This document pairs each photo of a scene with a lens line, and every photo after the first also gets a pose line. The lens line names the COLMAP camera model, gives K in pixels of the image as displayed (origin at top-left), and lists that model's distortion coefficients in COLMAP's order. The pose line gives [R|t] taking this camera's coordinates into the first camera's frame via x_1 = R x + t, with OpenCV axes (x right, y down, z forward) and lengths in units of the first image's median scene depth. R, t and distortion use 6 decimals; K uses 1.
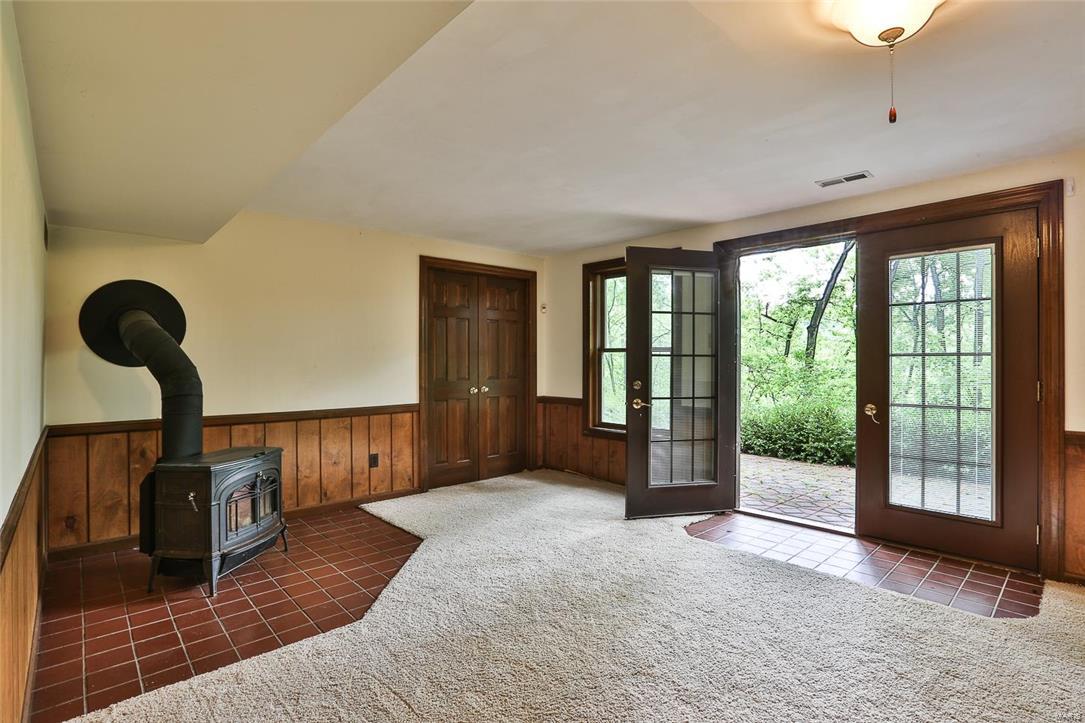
lens RADIAL K [[519.7, 0, 542.5], [0, 519.7, 361.5], [0, 0, 1]] dist [-0.004542, -0.000611]
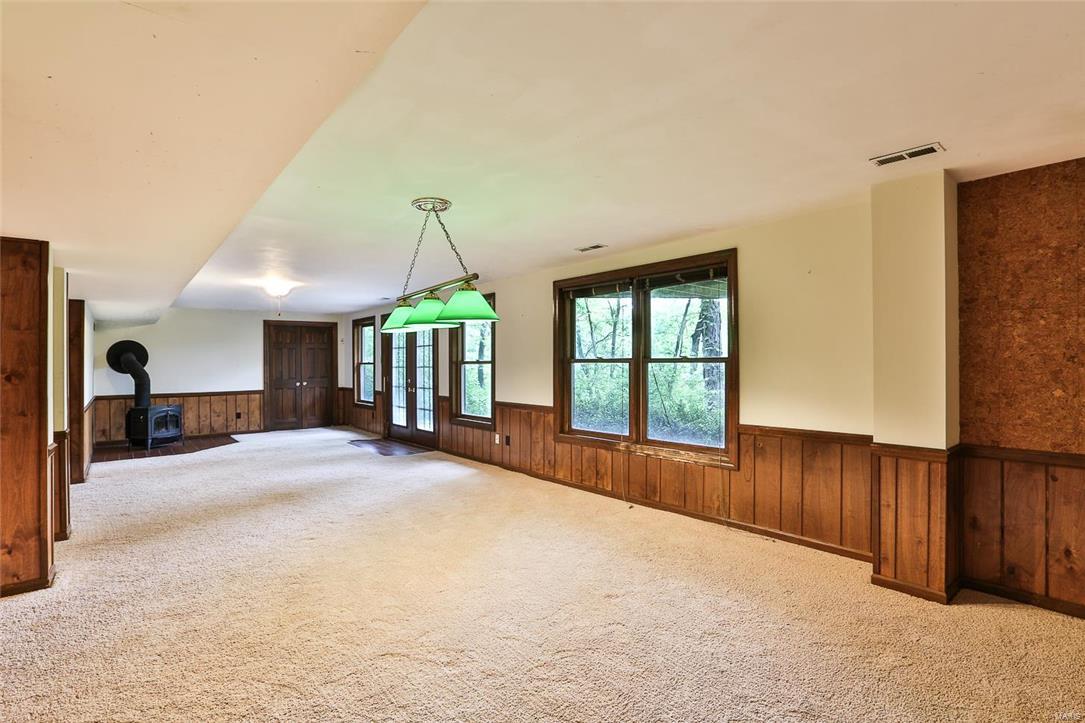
lens RADIAL K [[519.2, 0, 542.5], [0, 519.2, 361.5], [0, 0, 1]] dist [0.002889, 0.000572]
pose [[0.998378, -0.006442, -0.056571, 1.027194], [0.006283, 0.999976, -0.002985, -0.021539], [0.056588, 0.002625, 0.998394, -1.061324]]
